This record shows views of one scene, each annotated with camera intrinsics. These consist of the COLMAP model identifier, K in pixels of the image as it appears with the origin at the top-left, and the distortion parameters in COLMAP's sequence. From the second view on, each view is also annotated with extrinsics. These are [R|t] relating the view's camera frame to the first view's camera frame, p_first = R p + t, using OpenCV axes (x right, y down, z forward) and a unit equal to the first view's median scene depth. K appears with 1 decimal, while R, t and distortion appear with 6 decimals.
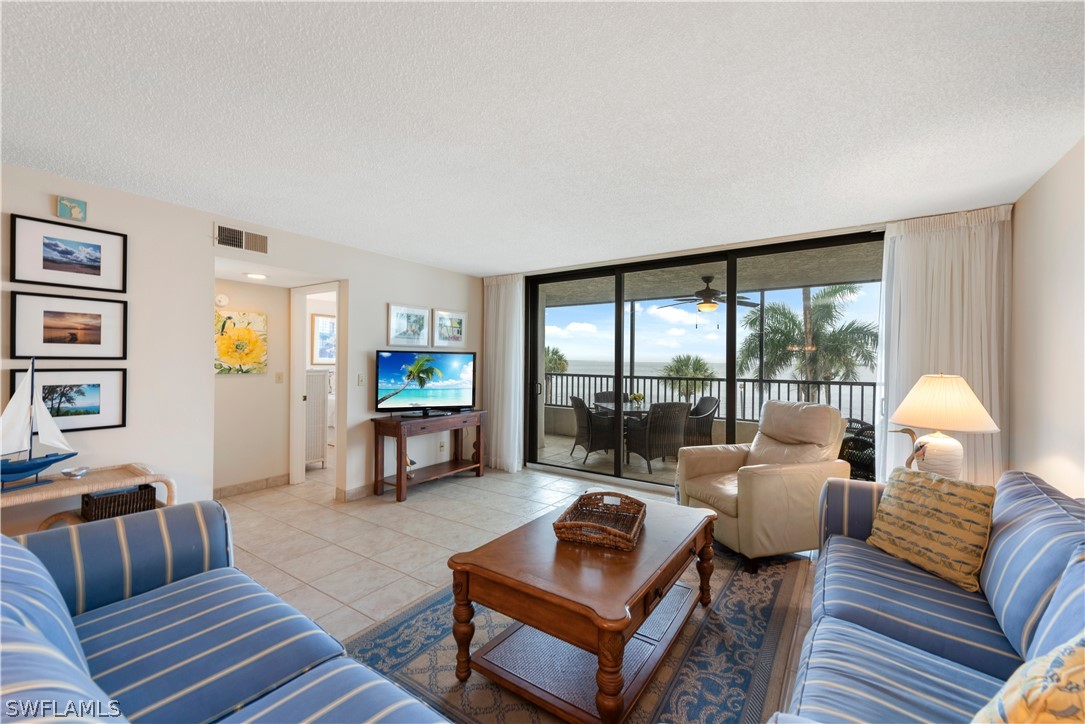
lens RADIAL K [[440.0, 0, 542.5], [0, 440.0, 362.0], [0, 0, 1]] dist [0.020502, -0.000024]
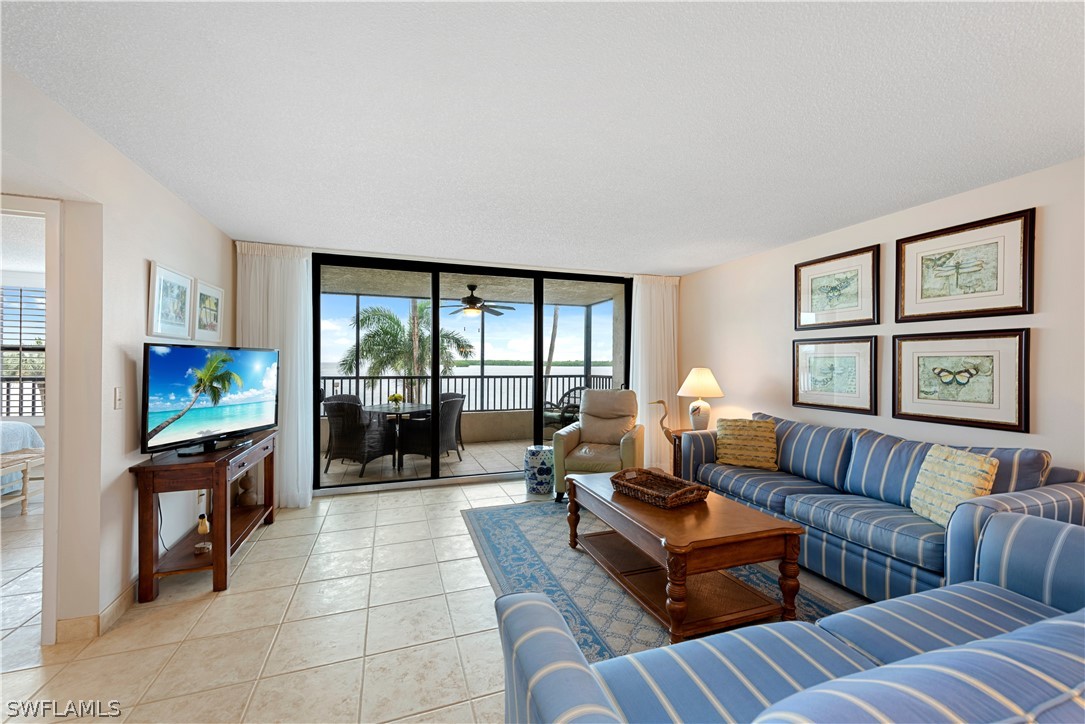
lens RADIAL K [[431.8, 0, 542.5], [0, 431.8, 362.0], [0, 0, 1]] dist [-0.000711, -0.000114]
pose [[0.576941, -0.003862, 0.816777, -0.515584], [-0.001469, 0.999982, 0.005766, -0.006495], [-0.816784, -0.004526, 0.576925, 0.268068]]
